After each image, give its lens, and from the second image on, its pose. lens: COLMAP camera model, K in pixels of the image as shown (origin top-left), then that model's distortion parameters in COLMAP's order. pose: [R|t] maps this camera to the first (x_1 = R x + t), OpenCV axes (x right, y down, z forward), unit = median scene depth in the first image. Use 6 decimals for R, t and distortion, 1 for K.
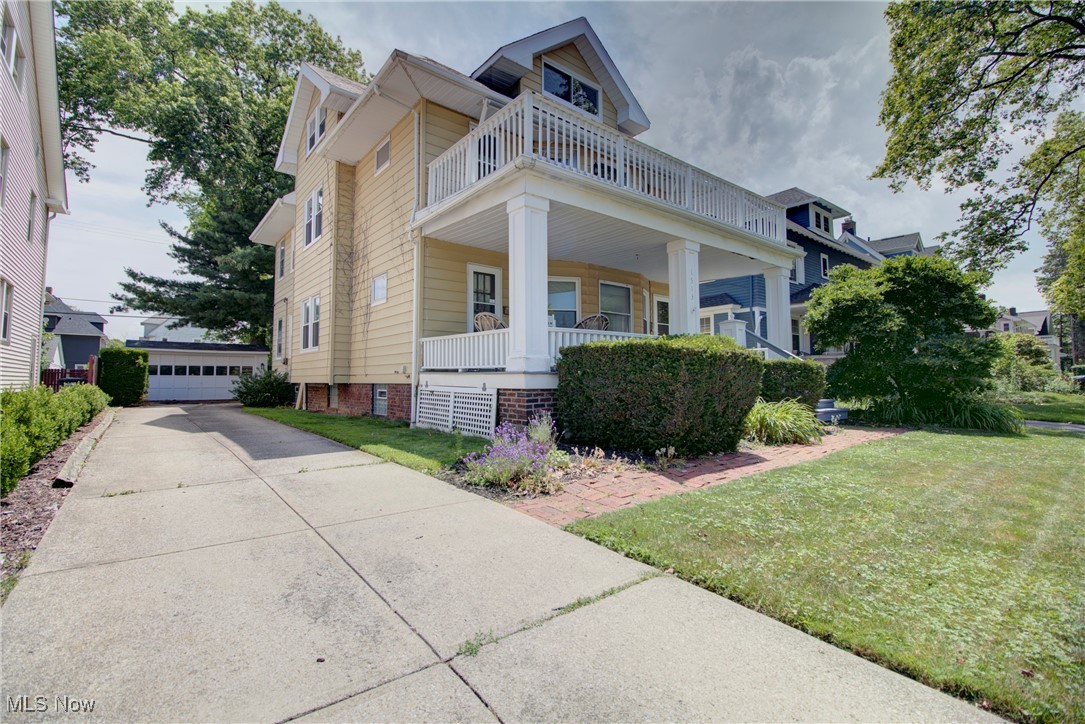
lens RADIAL K [[495.3, 0, 542.5], [0, 495.3, 362.0], [0, 0, 1]] dist [0.000097, -0.000005]
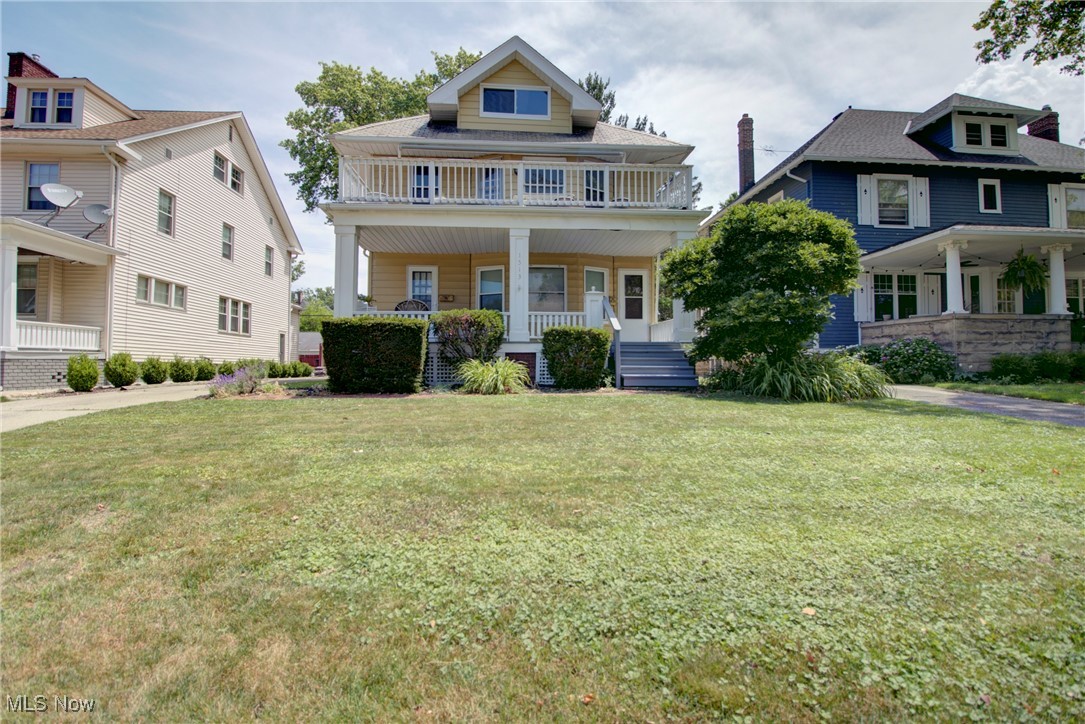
lens RADIAL K [[506.4, 0, 542.5], [0, 506.4, 362.0], [0, 0, 1]] dist [0.000630, 0.000027]
pose [[0.812560, -0.020369, -0.582522, 0.706972], [0.014423, 0.999786, -0.014841, 0.063873], [0.582700, 0.003657, 0.812679, 0.077753]]
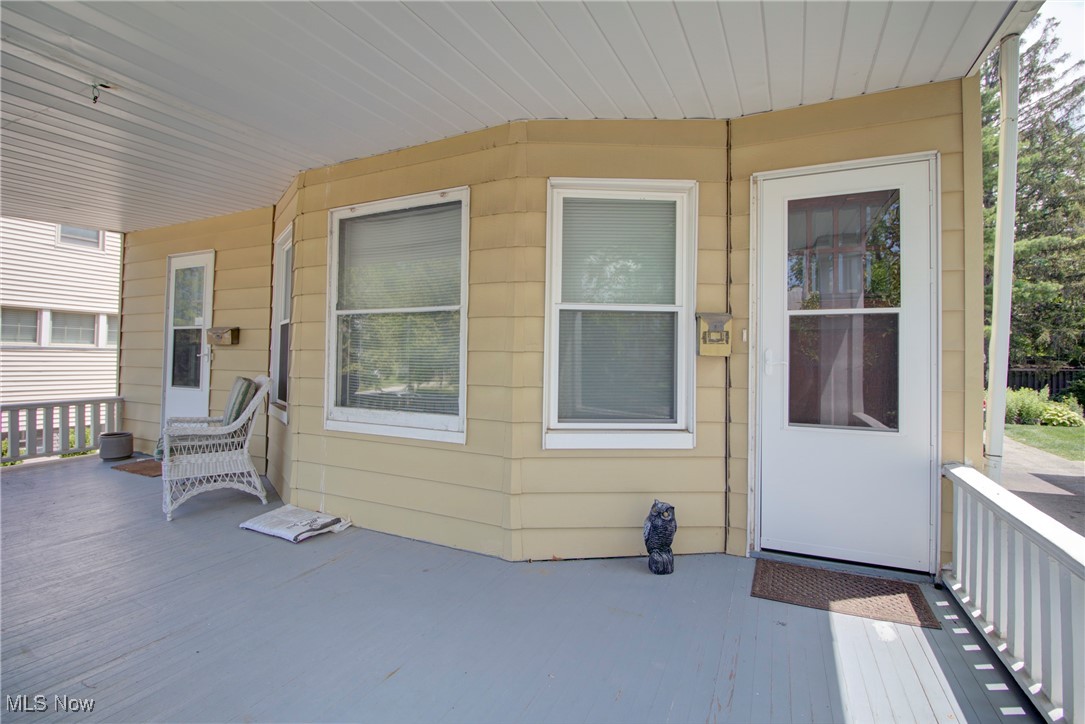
lens RADIAL K [[506.4, 0, 542.5], [0, 506.4, 362.0], [0, 0, 1]] dist [0.000630, 0.000027]
pose [[0.416601, -0.014565, -0.908973, 0.380472], [-0.001433, 0.999860, -0.016678, -0.060766], [0.909088, 0.008251, 0.416521, 0.855611]]
